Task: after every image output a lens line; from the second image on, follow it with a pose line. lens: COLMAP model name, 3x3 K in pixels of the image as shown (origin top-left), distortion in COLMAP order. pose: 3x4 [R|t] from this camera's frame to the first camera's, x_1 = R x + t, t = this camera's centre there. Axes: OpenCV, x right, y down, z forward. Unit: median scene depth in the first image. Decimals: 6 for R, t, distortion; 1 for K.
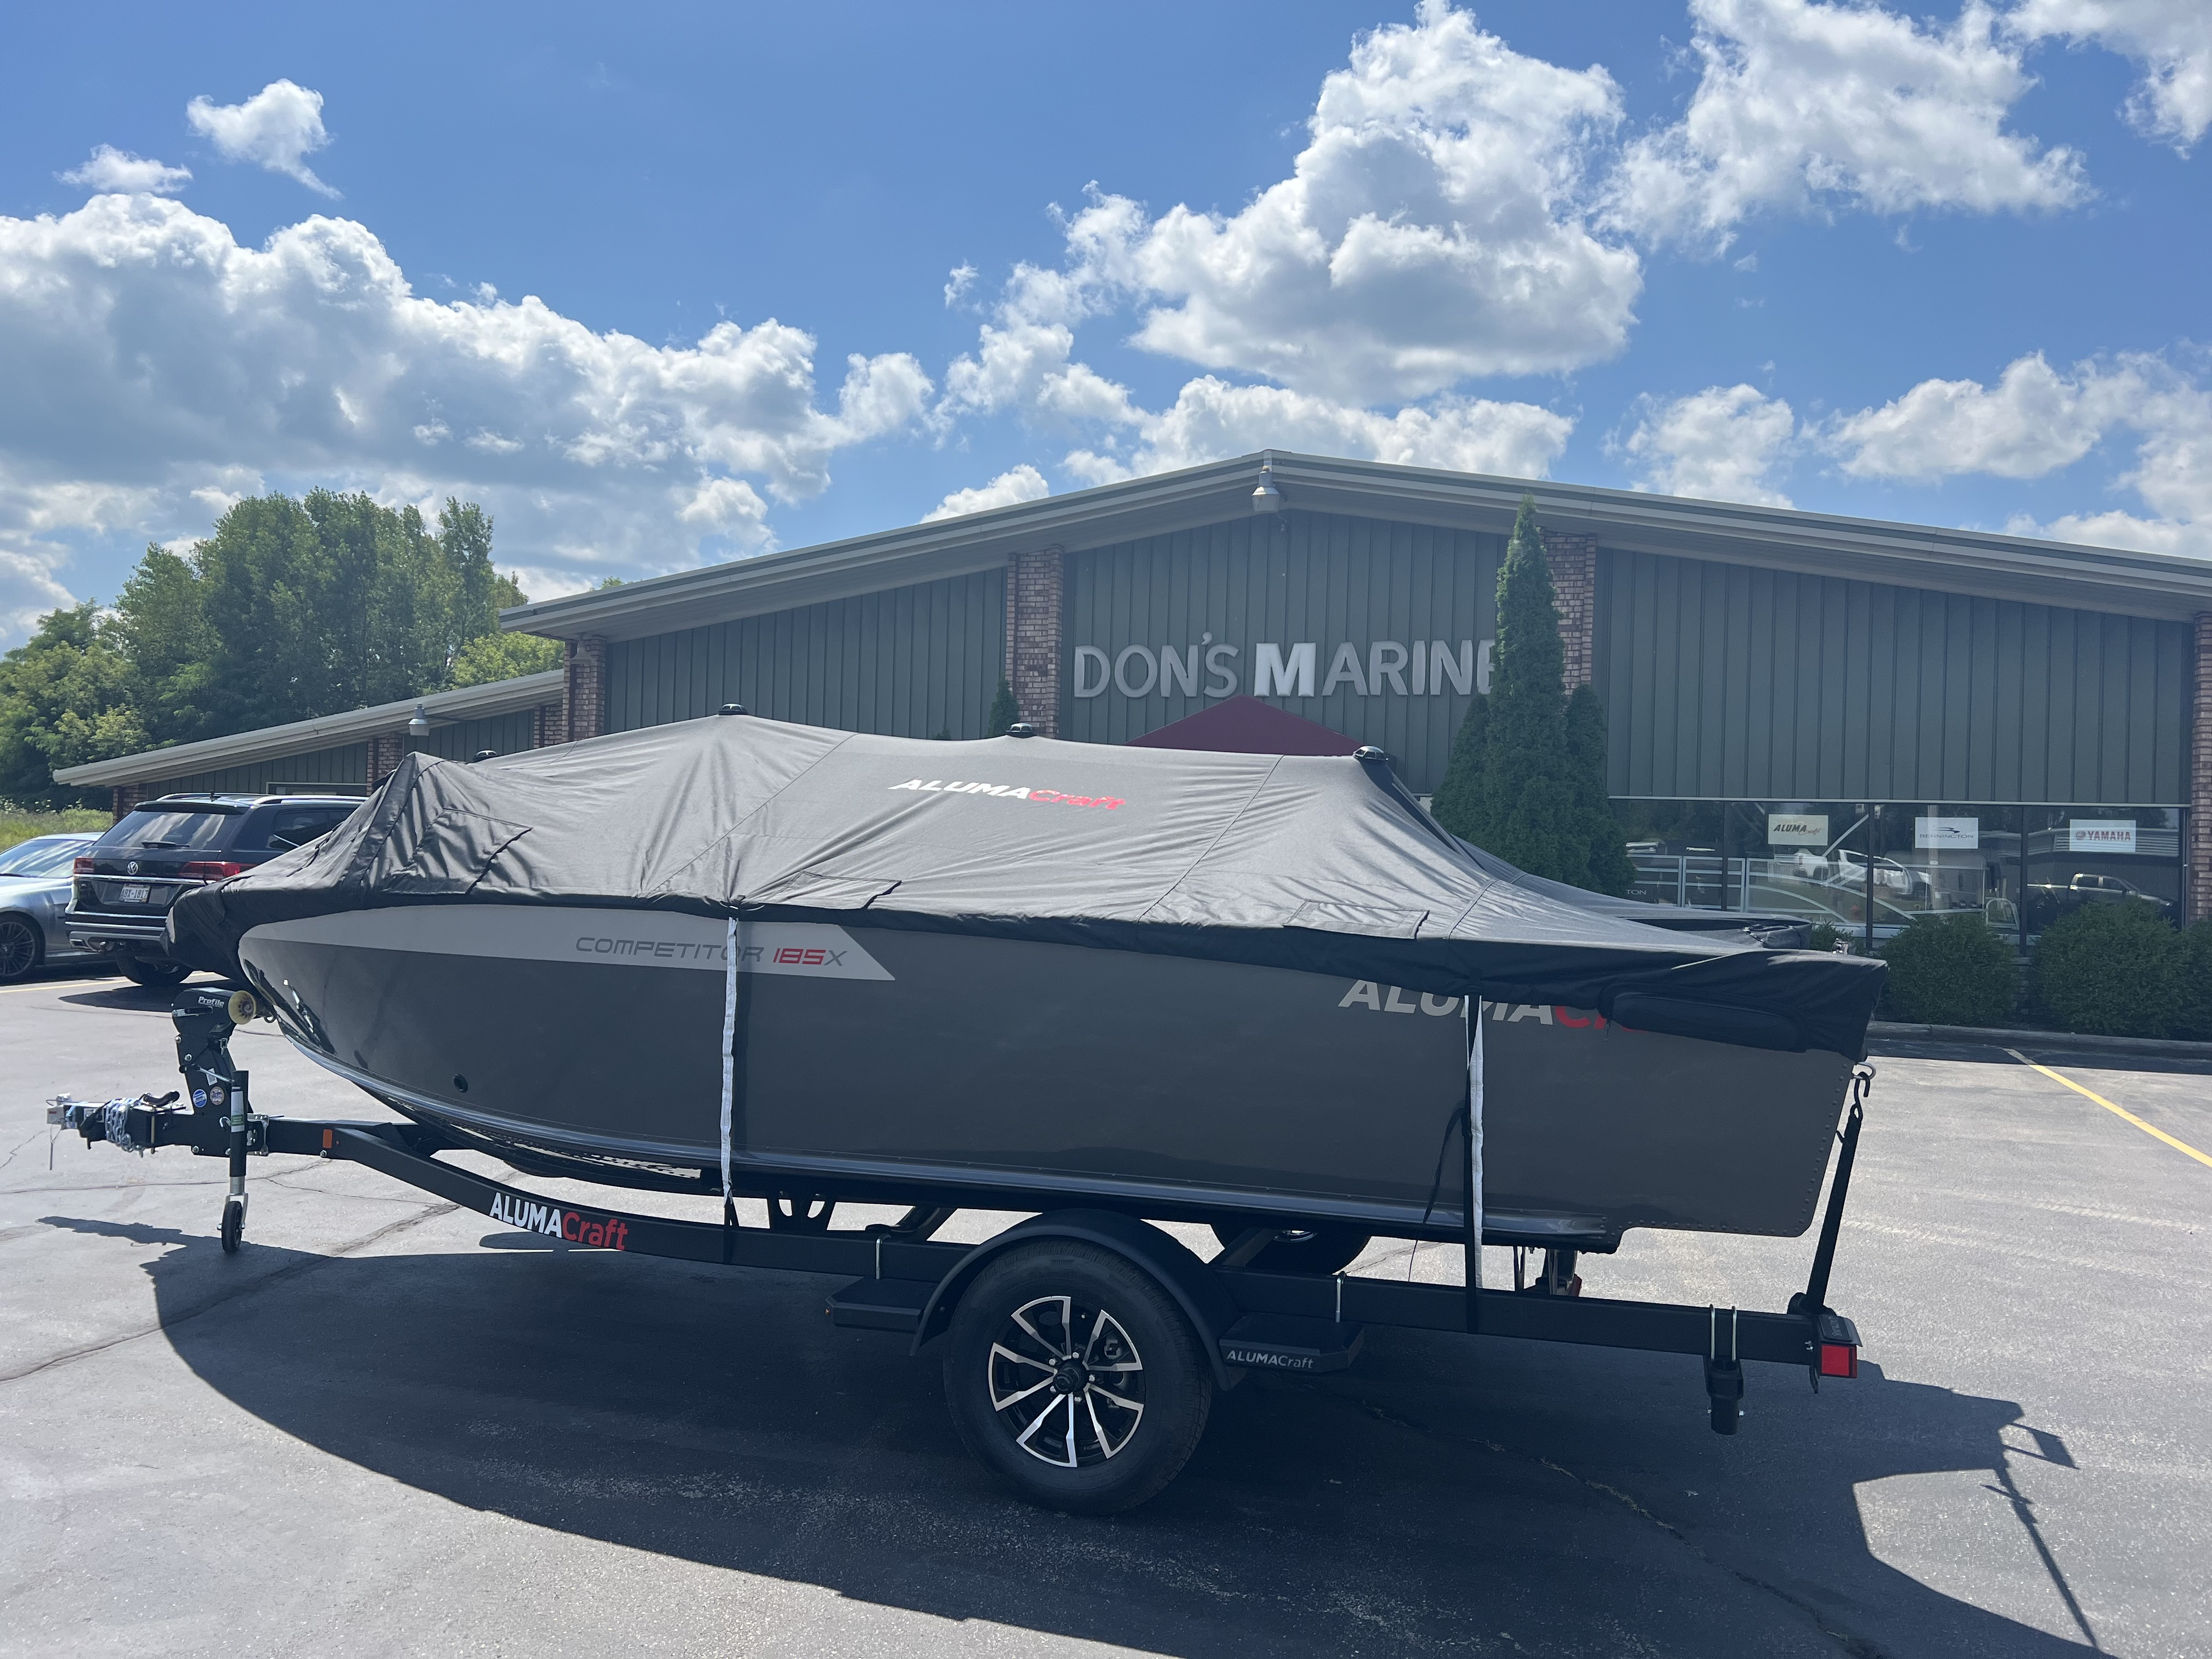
lens RADIAL K [[1676.3, 0, 1100.3], [0, 1676.3, 841.3], [0, 0, 1]] dist [0.040938, -0.055639]
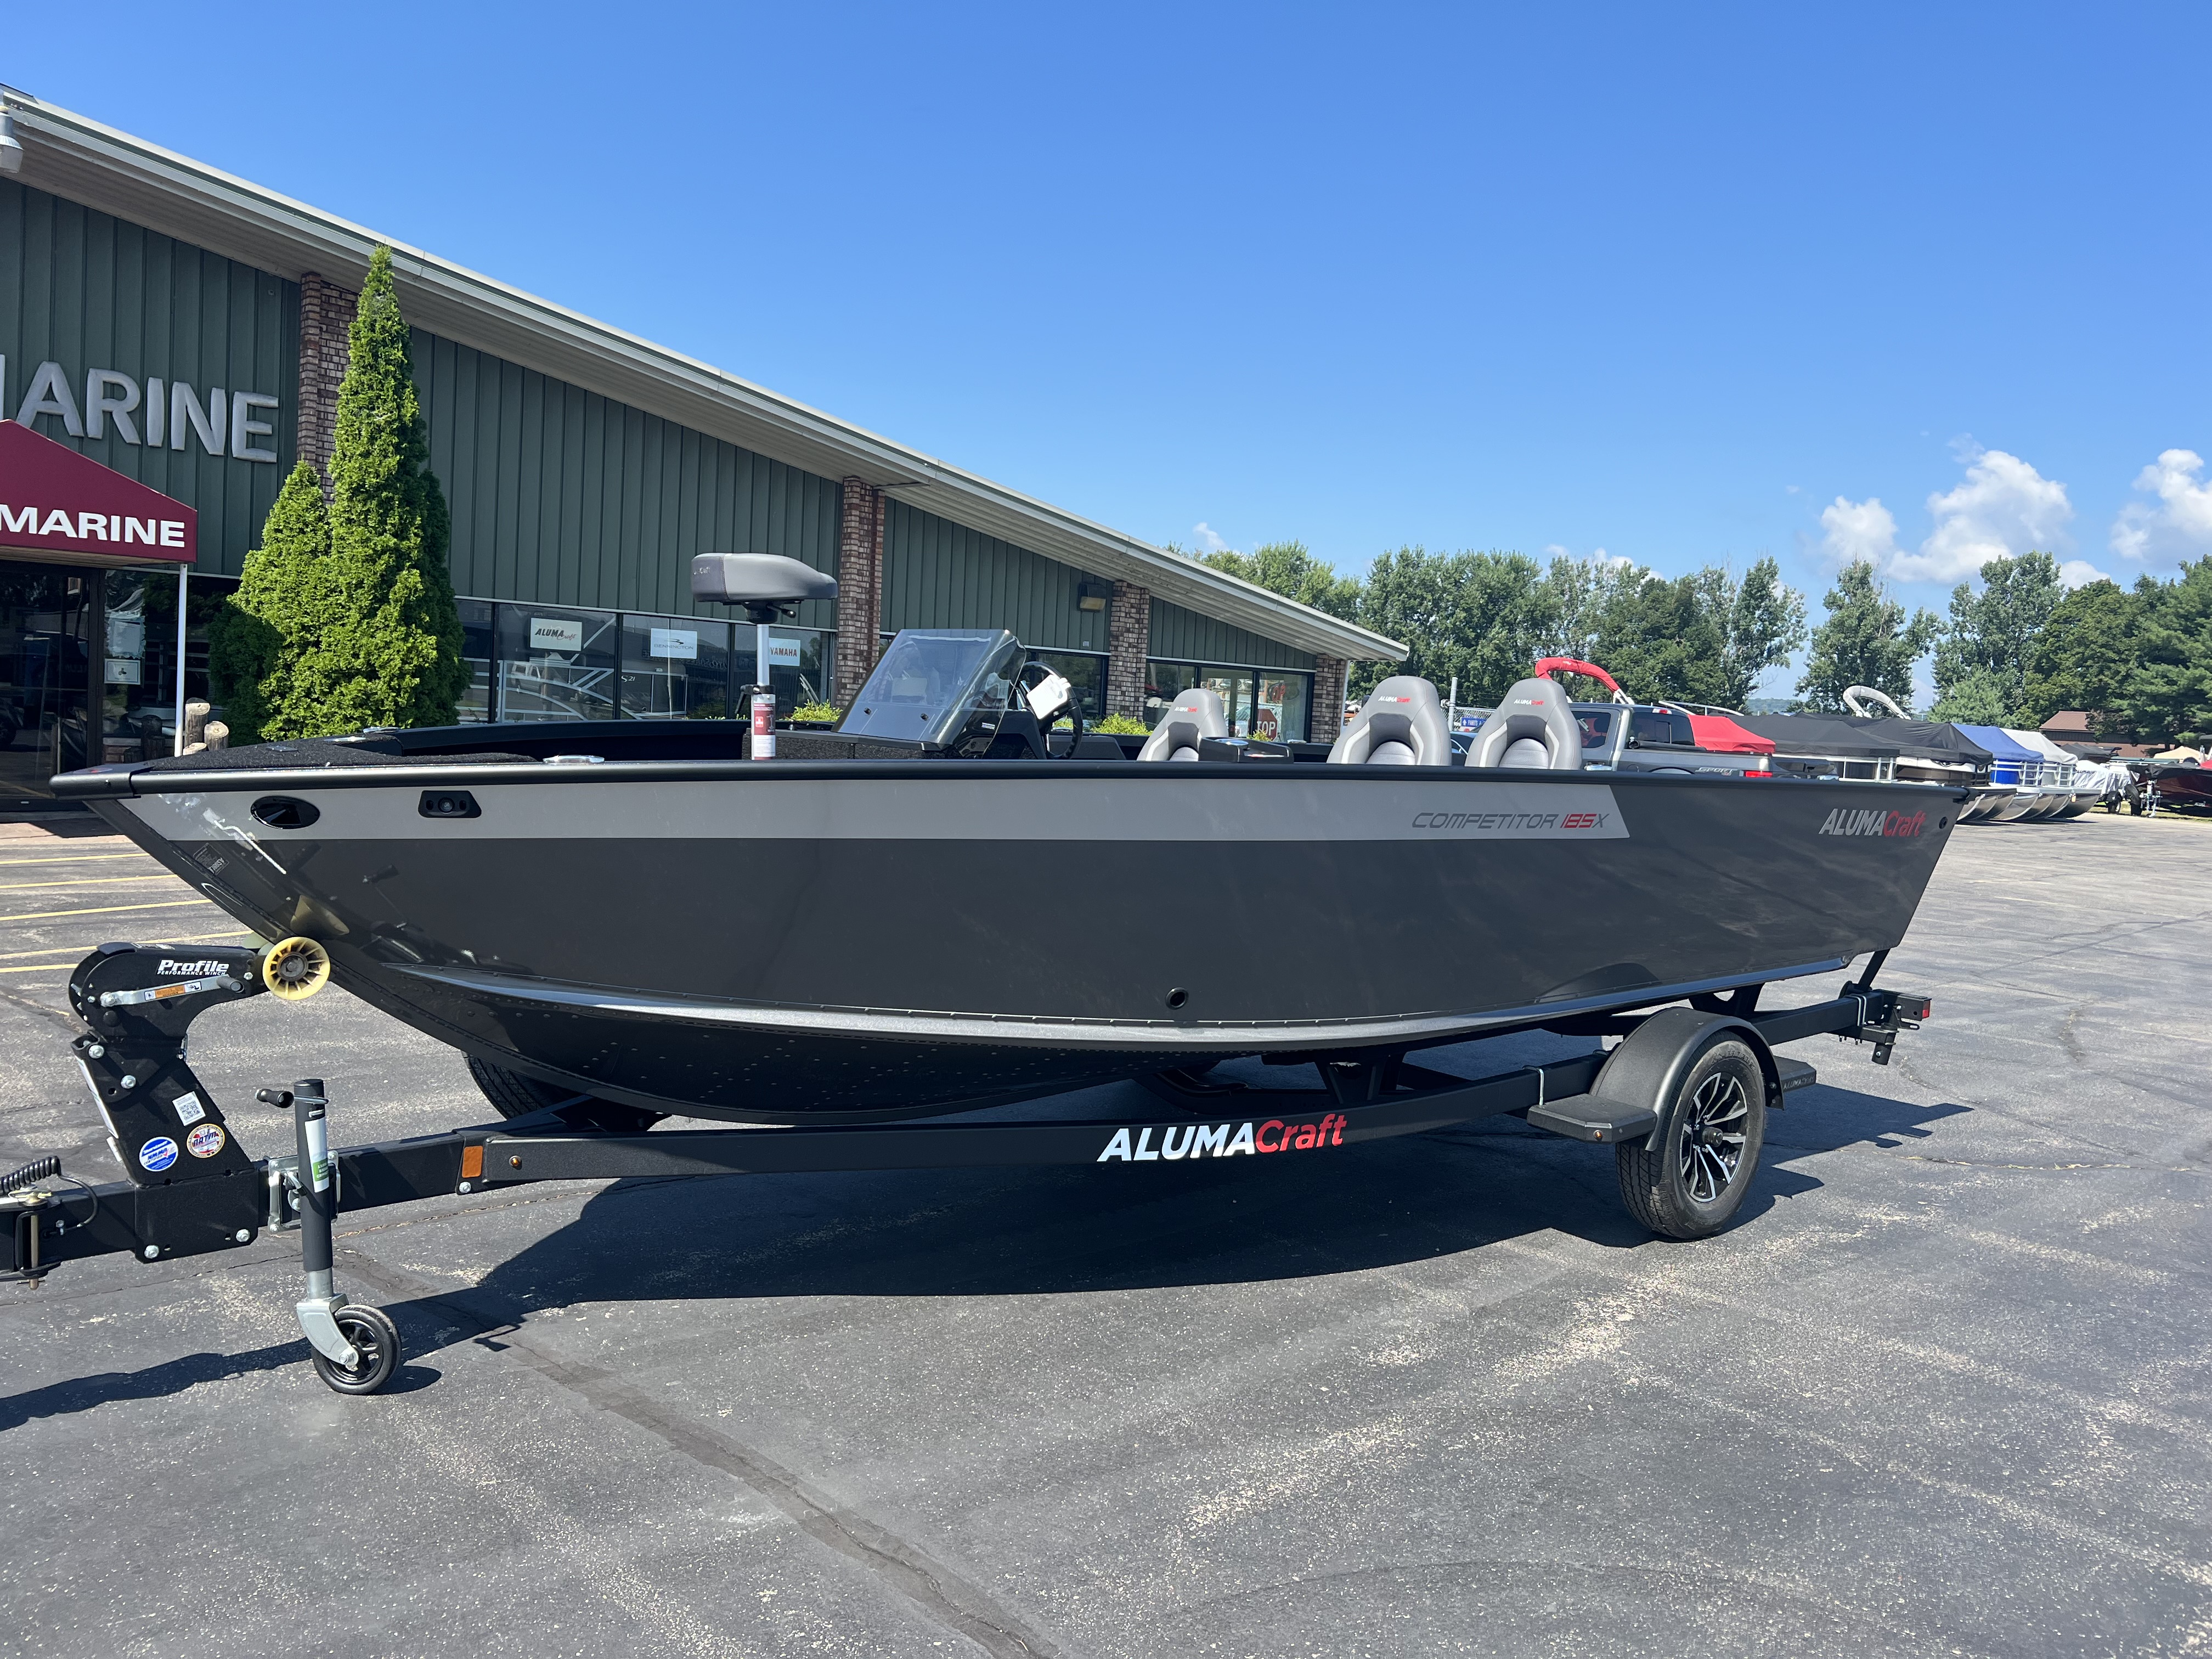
lens RADIAL K [[1664.7, 0, 1128.4], [0, 1664.7, 807.7], [0, 0, 1]] dist [0.054401, -0.051707]
pose [[0.471767, -0.050522, 0.880275, -0.318131], [-0.047828, 0.995421, 0.082763, -0.003133], [-0.880425, -0.081147, 0.467190, 0.192076]]
